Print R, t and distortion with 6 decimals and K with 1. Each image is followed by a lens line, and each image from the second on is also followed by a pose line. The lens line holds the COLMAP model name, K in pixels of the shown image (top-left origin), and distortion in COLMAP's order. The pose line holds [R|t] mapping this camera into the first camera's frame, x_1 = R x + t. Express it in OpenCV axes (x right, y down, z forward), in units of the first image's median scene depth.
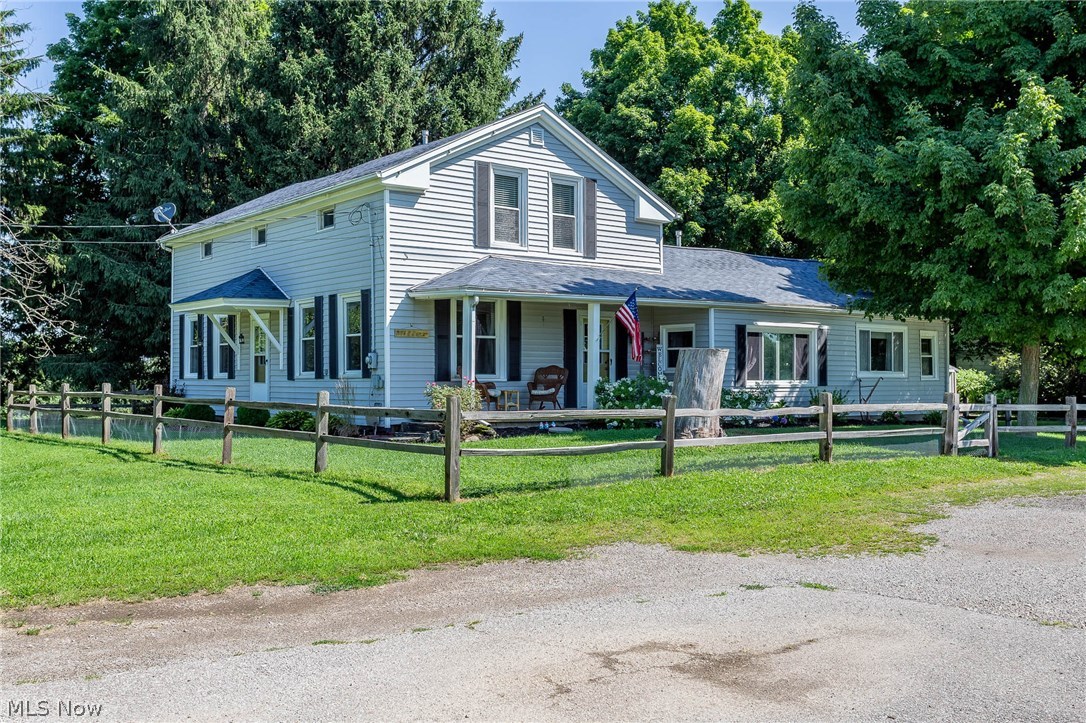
lens RADIAL K [[1053.0, 0, 543.0], [0, 1053.0, 361.5], [0, 0, 1]] dist [0.002441, 0.000554]
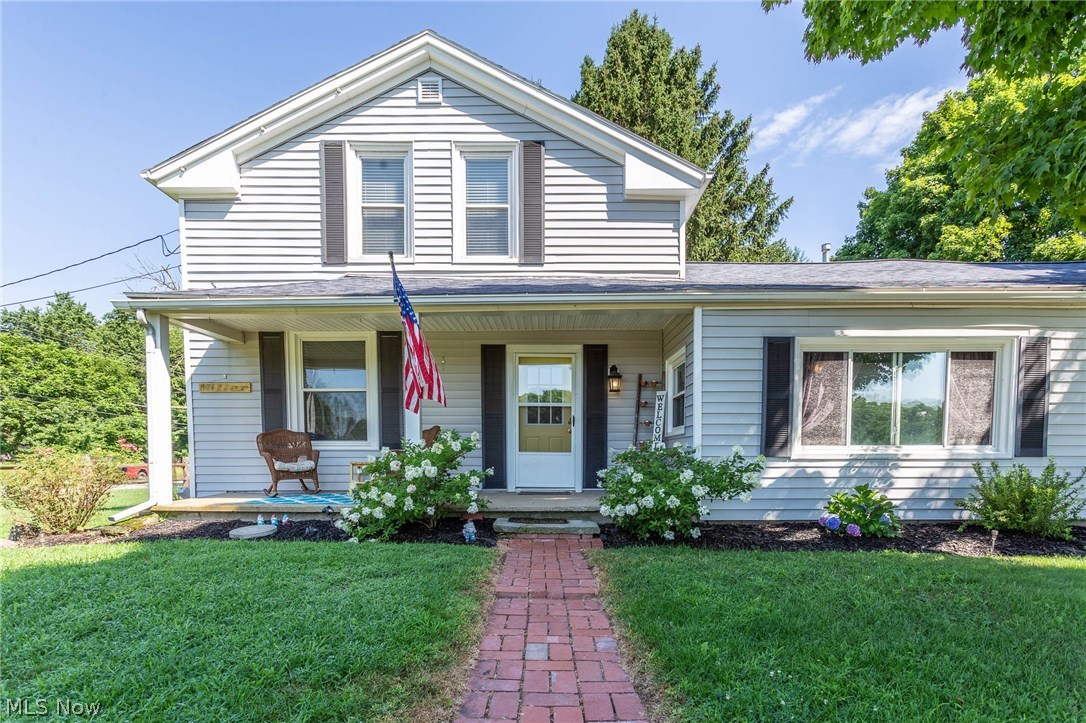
lens RADIAL K [[544.3, 0, 543.3], [0, 544.3, 485.0], [0, 0, 1]] dist [-0.000132, -0.000059]
pose [[0.782914, 0.032188, -0.621297, 0.269802], [0.009854, 0.997894, 0.064115, 0.018746], [0.622052, -0.056319, 0.780948, 0.732145]]
